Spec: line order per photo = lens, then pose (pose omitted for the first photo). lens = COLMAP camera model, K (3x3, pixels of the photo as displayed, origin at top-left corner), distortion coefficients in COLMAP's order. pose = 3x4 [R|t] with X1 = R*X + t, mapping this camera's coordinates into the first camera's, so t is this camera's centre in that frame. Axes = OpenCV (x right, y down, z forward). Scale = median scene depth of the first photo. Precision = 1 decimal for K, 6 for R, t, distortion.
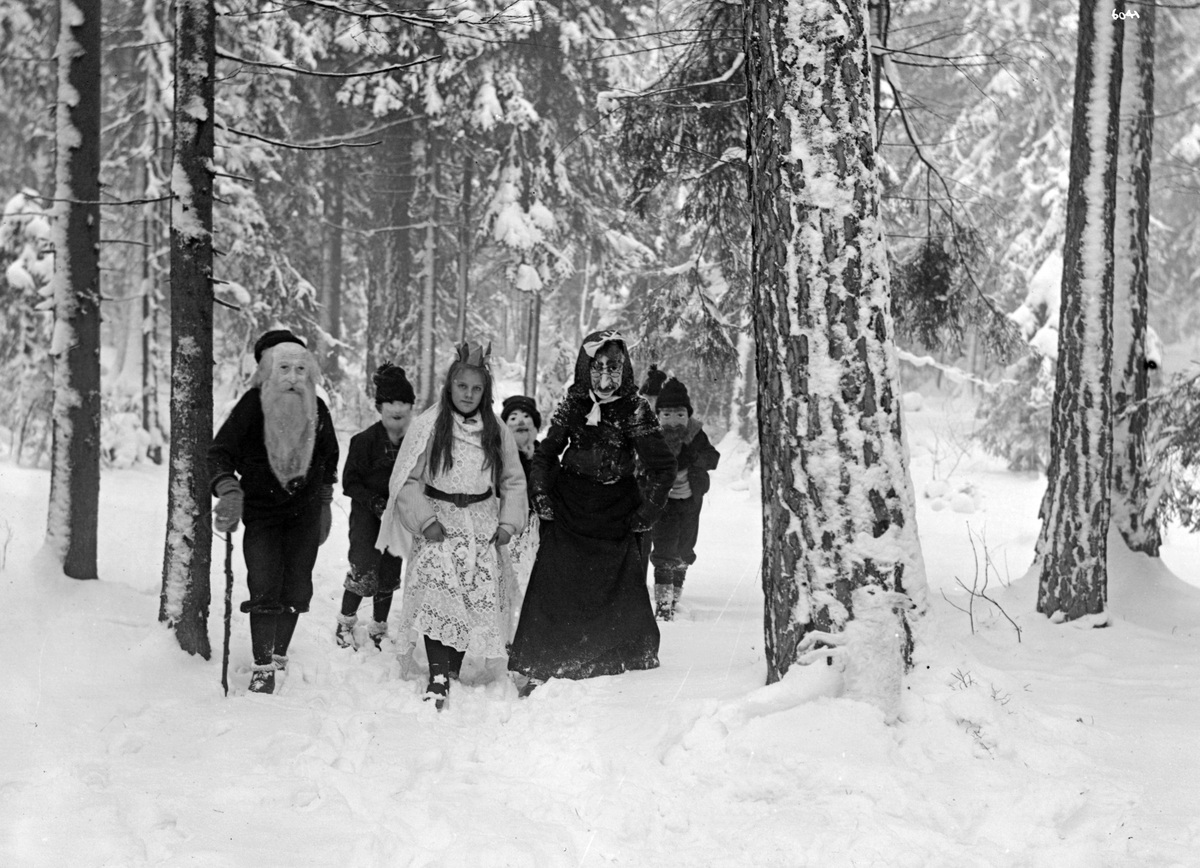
lens RADIAL K [[903.9, 0, 599.6], [0, 903.9, 440.1], [0, 0, 1]] dist [-0.003141, -0.001070]
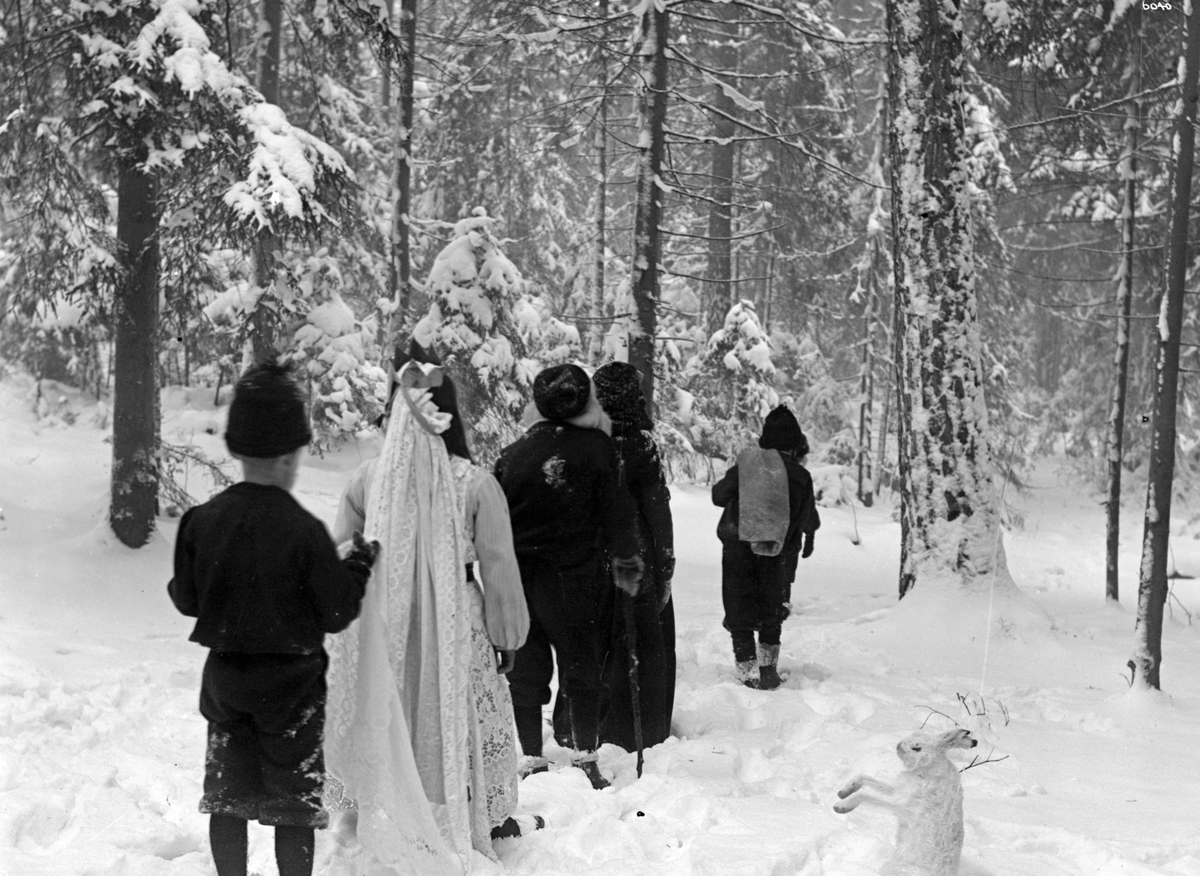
lens RADIAL K [[481.7, 0, 601.2], [0, 481.7, 426.4], [0, 0, 1]] dist [0.000796, 0.000087]
pose [[0.973347, 0.024678, -0.228006, -0.108236], [-0.033803, 0.998773, -0.036203, -0.007588], [0.226833, 0.042945, 0.972986, 0.037356]]
